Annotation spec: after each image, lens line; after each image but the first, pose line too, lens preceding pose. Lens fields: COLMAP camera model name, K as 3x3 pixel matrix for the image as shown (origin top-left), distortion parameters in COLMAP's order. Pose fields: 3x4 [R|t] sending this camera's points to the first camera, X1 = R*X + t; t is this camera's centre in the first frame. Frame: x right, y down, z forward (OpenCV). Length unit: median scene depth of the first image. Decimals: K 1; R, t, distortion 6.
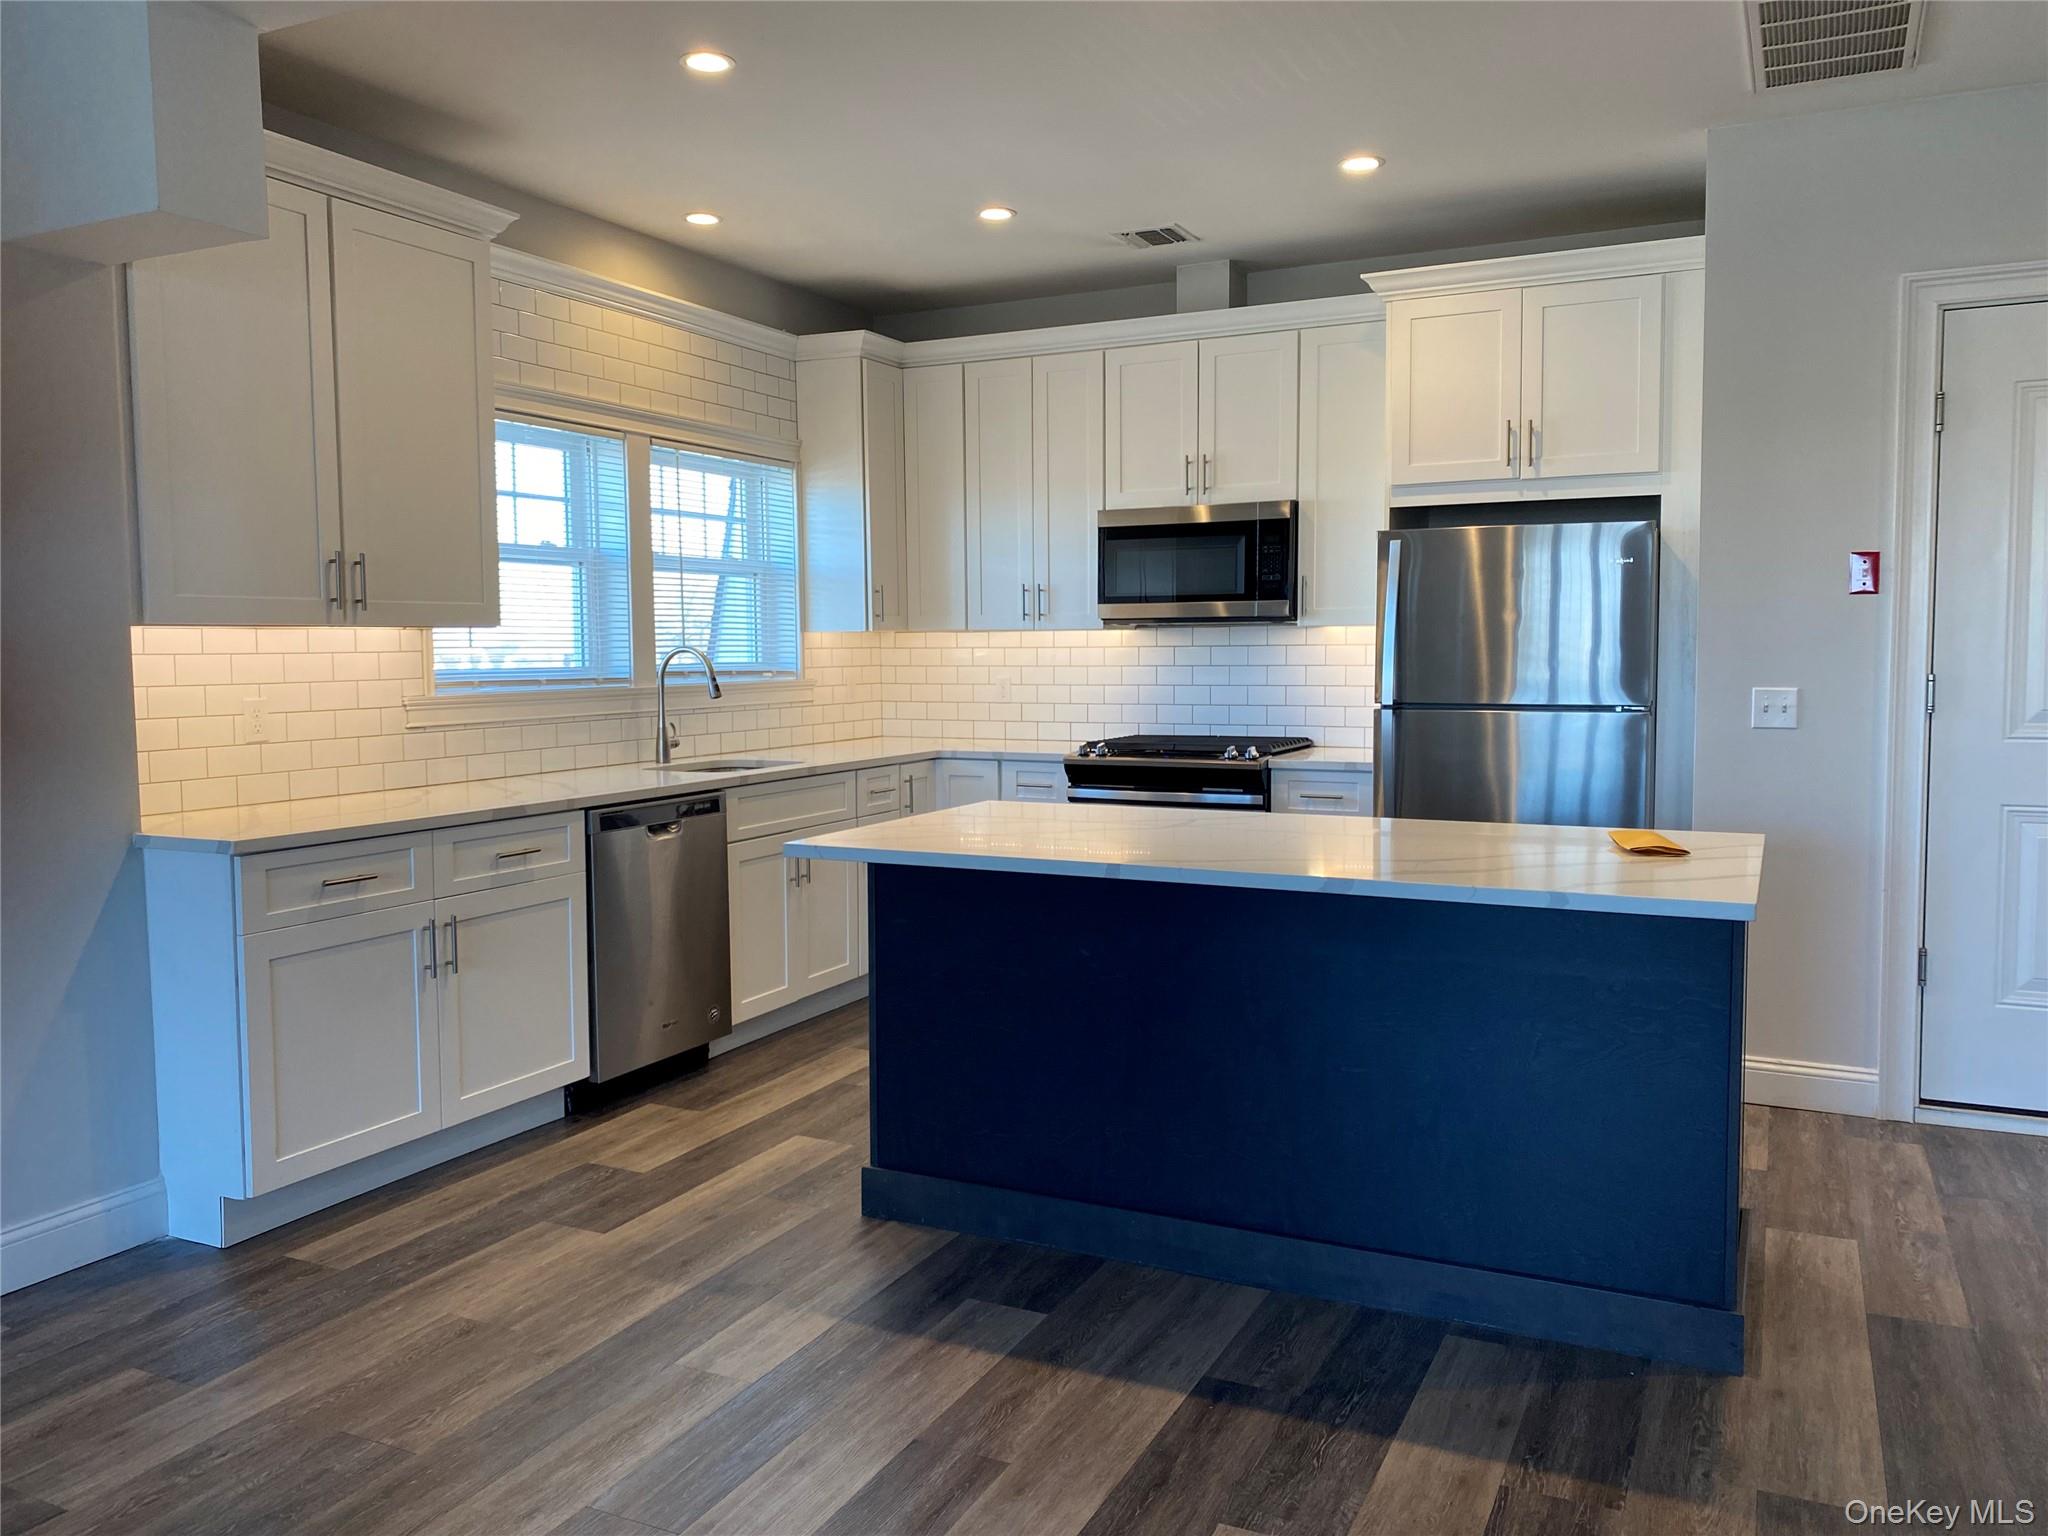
lens RADIAL K [[1562.1, 0, 1024.0], [0, 1562.1, 768.0], [0, 0, 1]] dist [0.024717, -0.009257]
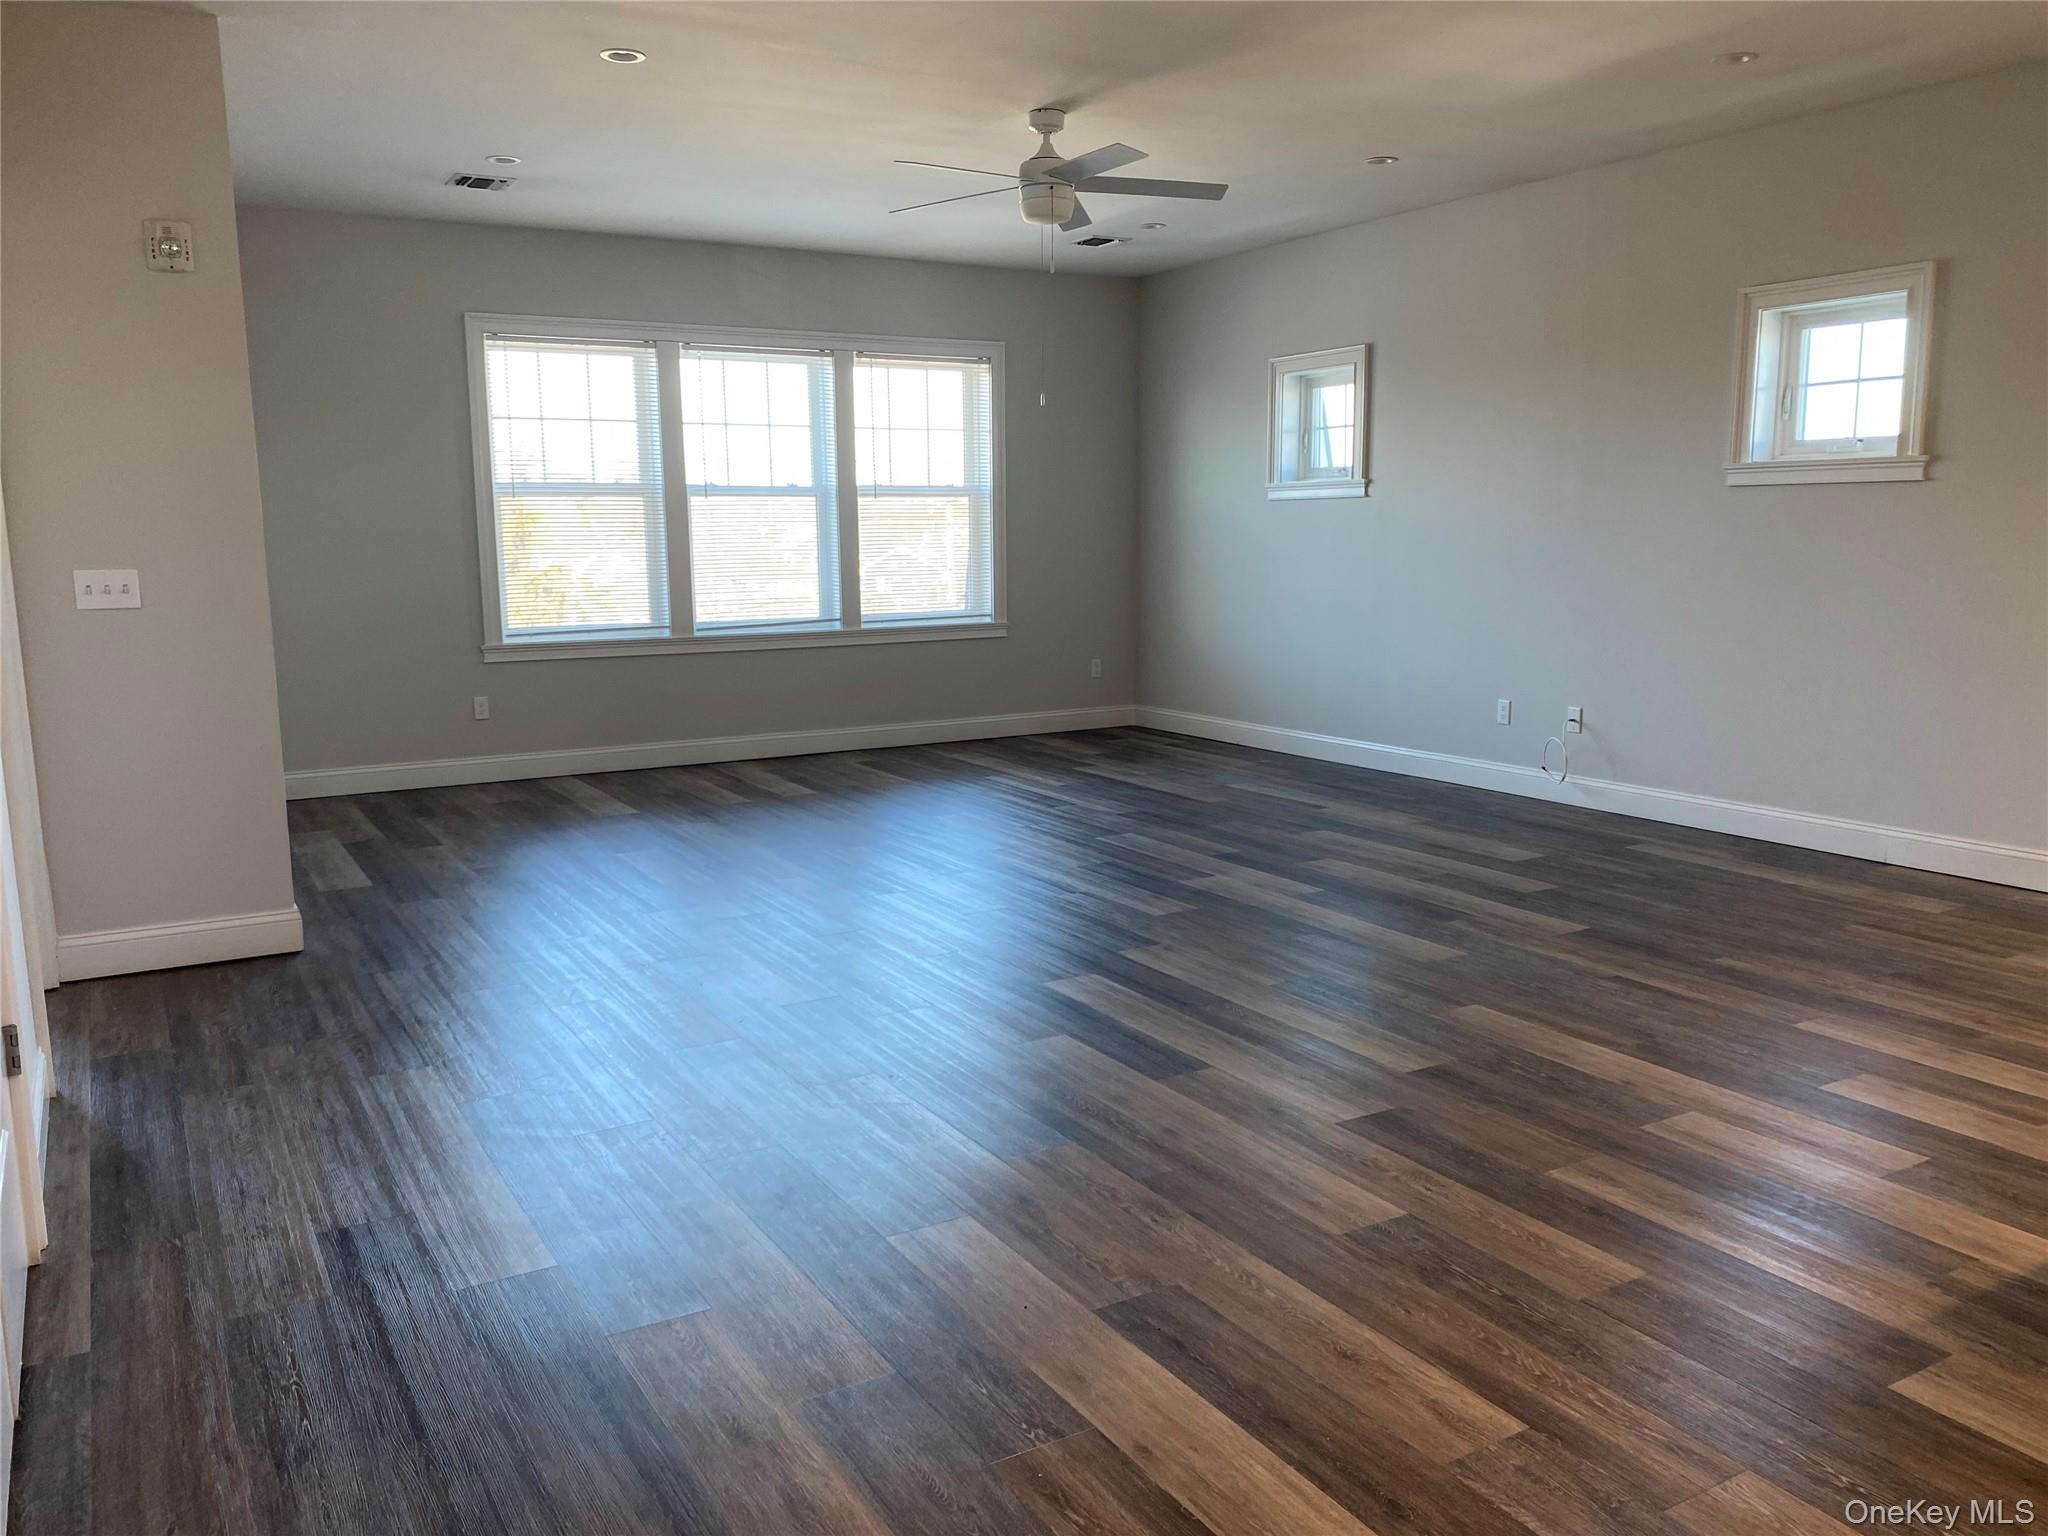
lens RADIAL K [[1561.4, 0, 1024.0], [0, 1561.4, 768.0], [0, 0, 1]] dist [0.096500, -0.118834]
pose [[-0.548693, 0.146687, -0.823054, 0.823142], [-0.053175, 0.976370, 0.209461, -0.048016], [0.834331, 0.158695, -0.527928, 0.511535]]
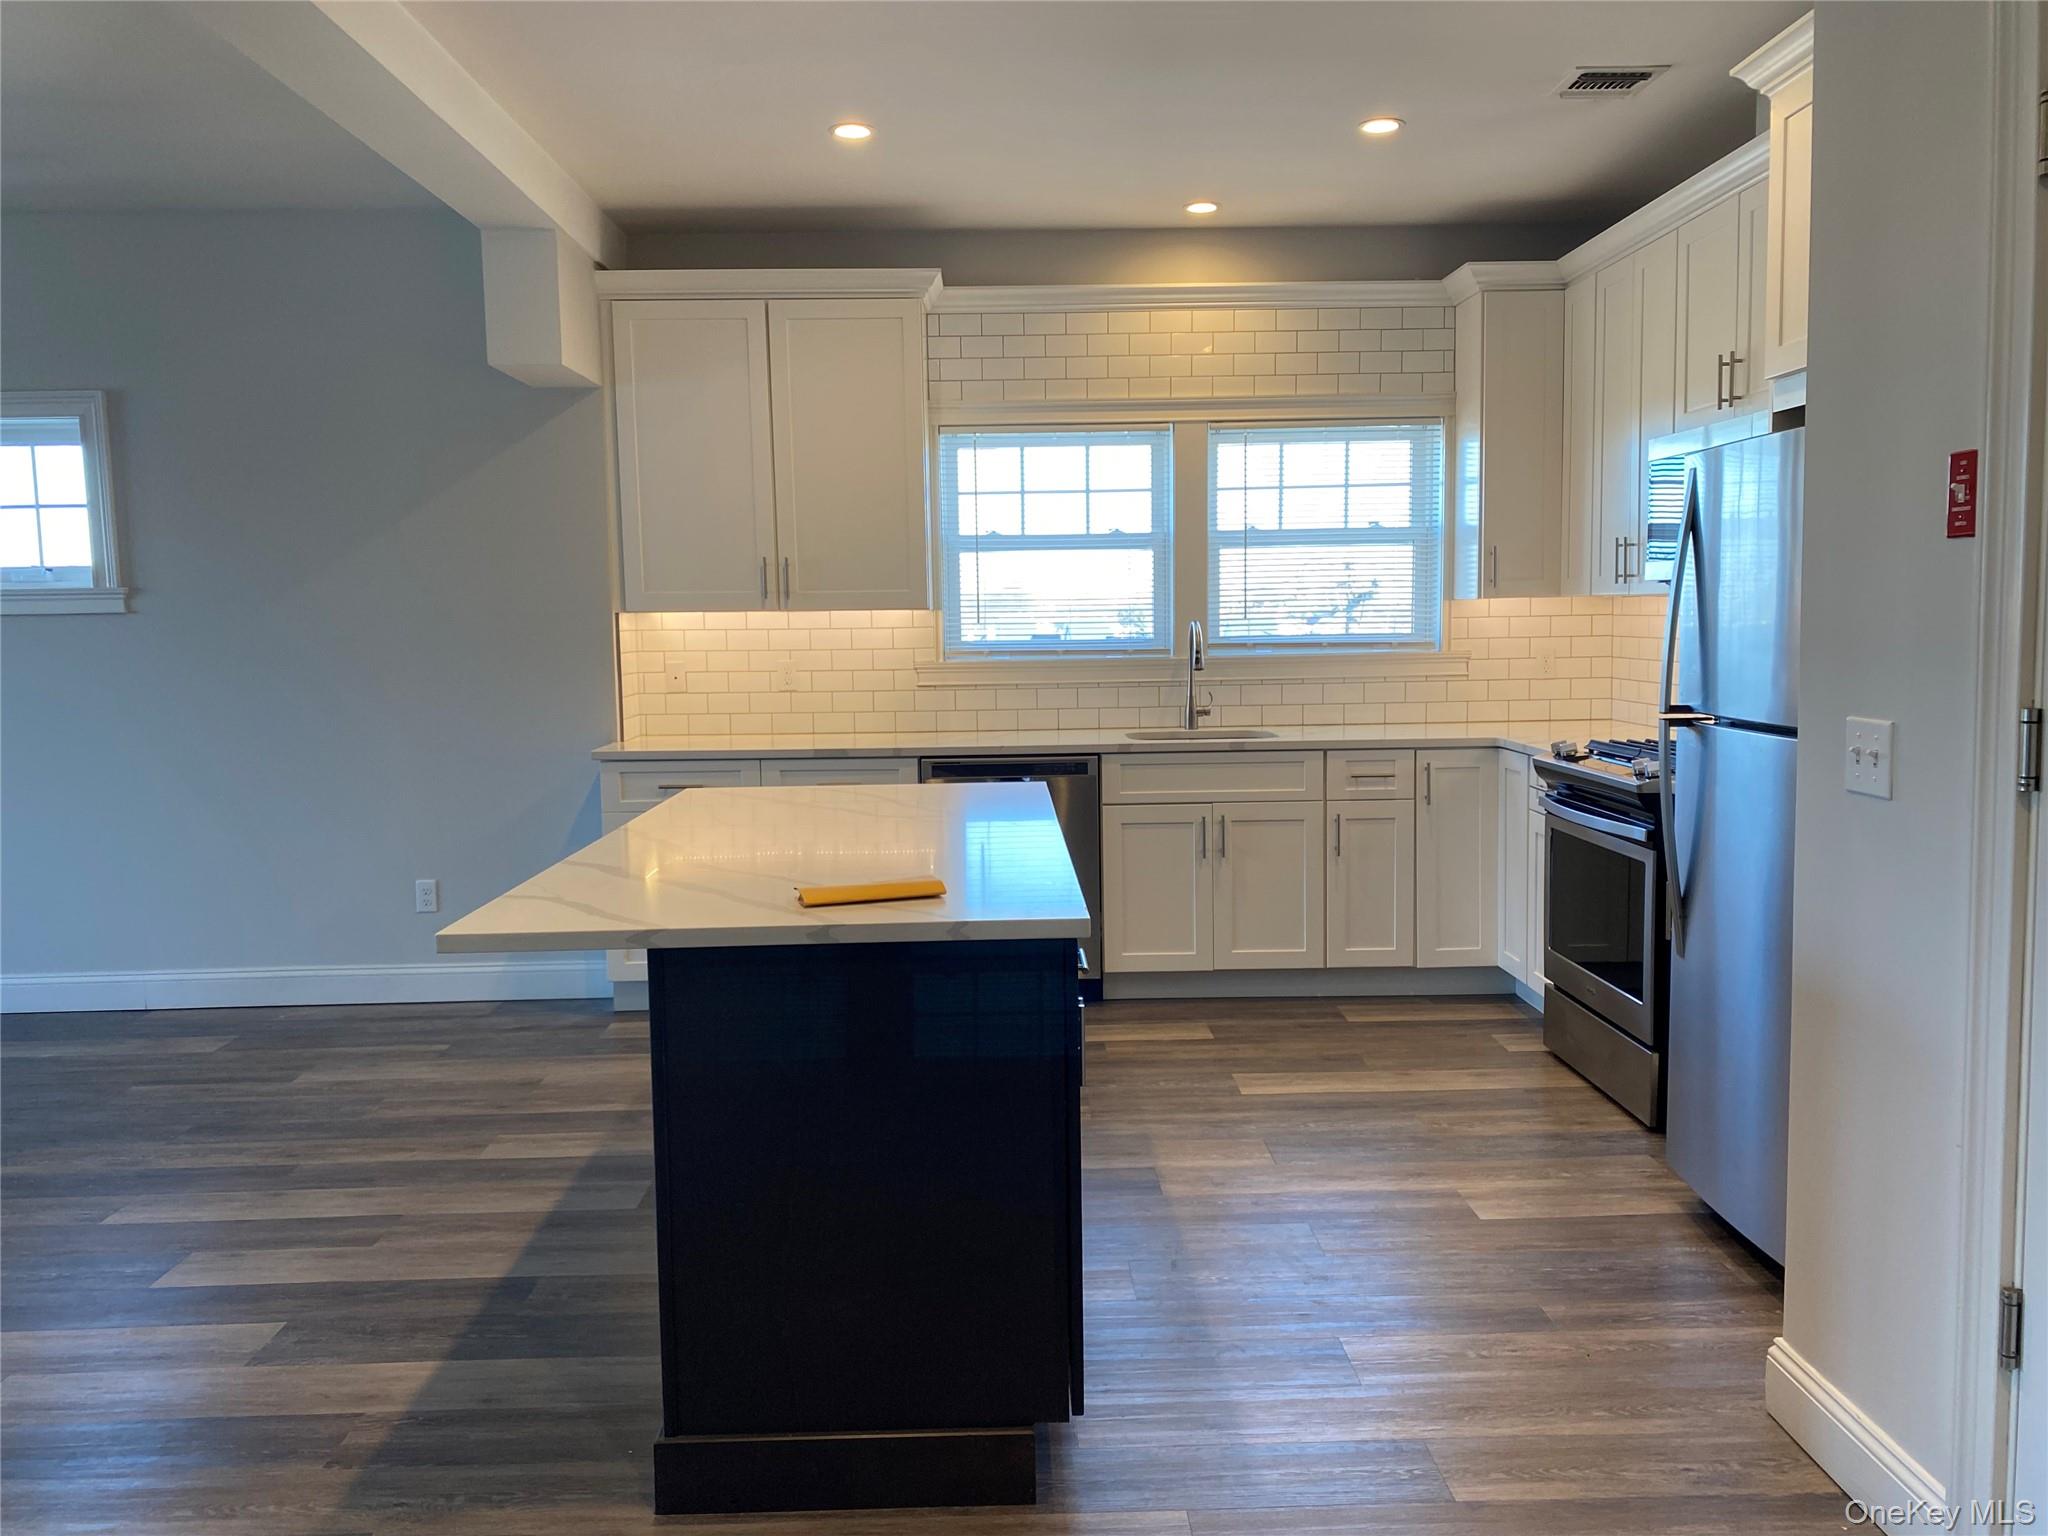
lens RADIAL K [[1562.1, 0, 1024.0], [0, 1562.1, 768.0], [0, 0, 1]] dist [0.024717, -0.009257]
pose [[0.452332, 0.088613, -0.887437, 0.759017], [-0.059175, 0.995841, 0.069276, -0.050254], [0.889884, 0.021179, 0.455694, 0.471917]]
